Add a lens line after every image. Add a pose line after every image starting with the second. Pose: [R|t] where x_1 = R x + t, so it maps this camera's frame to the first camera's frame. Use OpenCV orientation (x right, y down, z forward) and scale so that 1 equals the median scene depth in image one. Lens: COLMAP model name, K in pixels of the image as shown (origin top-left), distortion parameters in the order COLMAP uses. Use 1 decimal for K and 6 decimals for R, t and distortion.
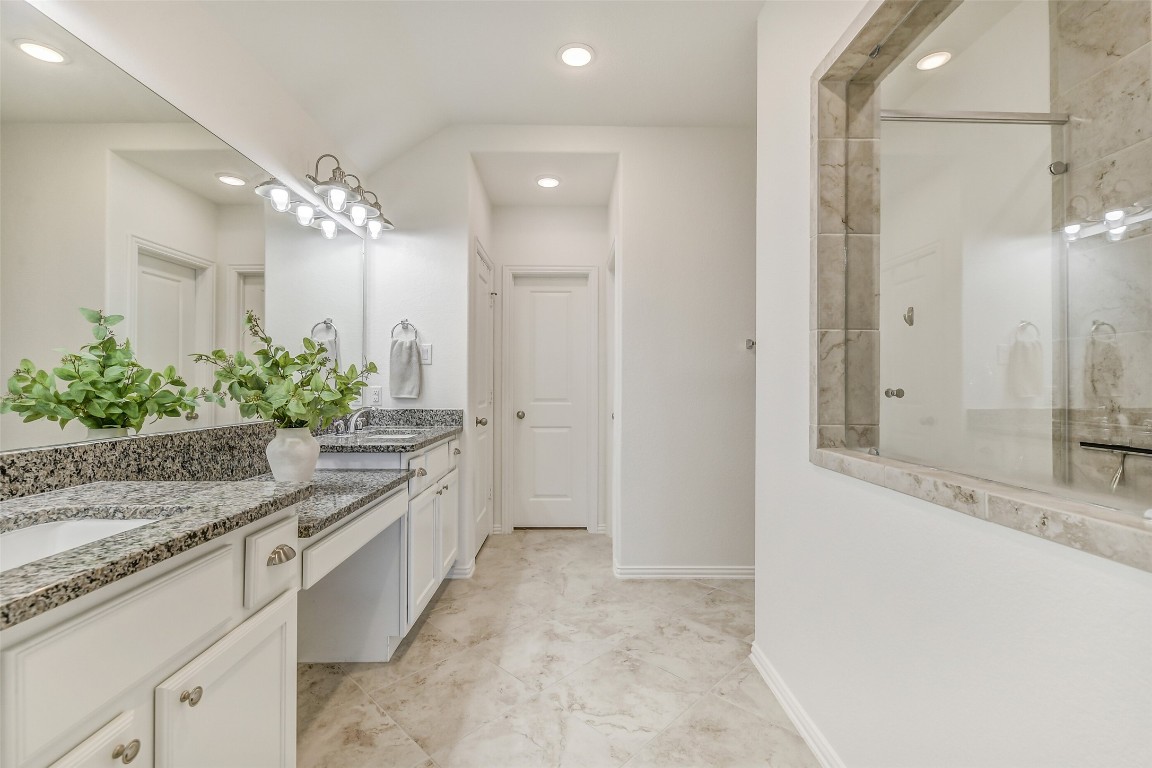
lens RADIAL K [[498.6, 0, 576.0], [0, 498.6, 384.0], [0, 0, 1]] dist [0.001529, 0.000184]
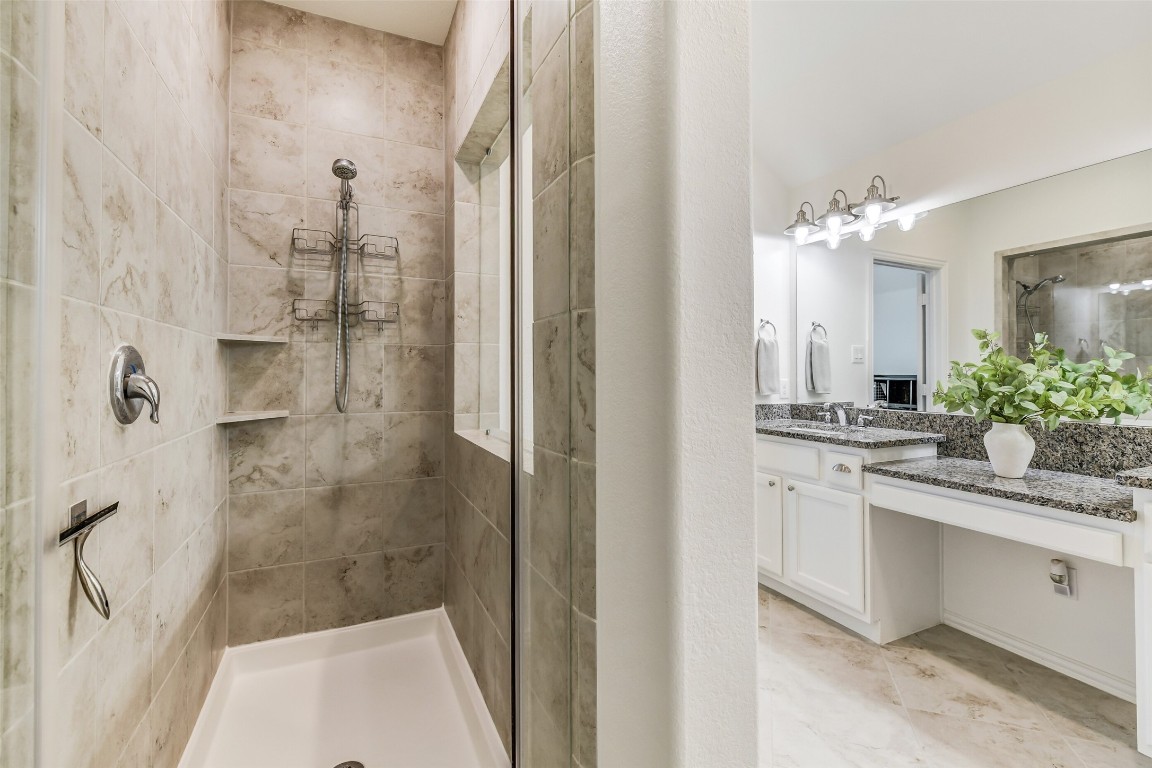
lens RADIAL K [[498.6, 0, 576.0], [0, 498.6, 384.0], [0, 0, 1]] dist [0.001529, 0.000184]
pose [[-0.914712, 0.006544, -0.404052, 0.796054], [-0.001099, 0.999825, 0.018682, -0.022475], [0.404104, 0.017533, -0.914545, 1.592093]]
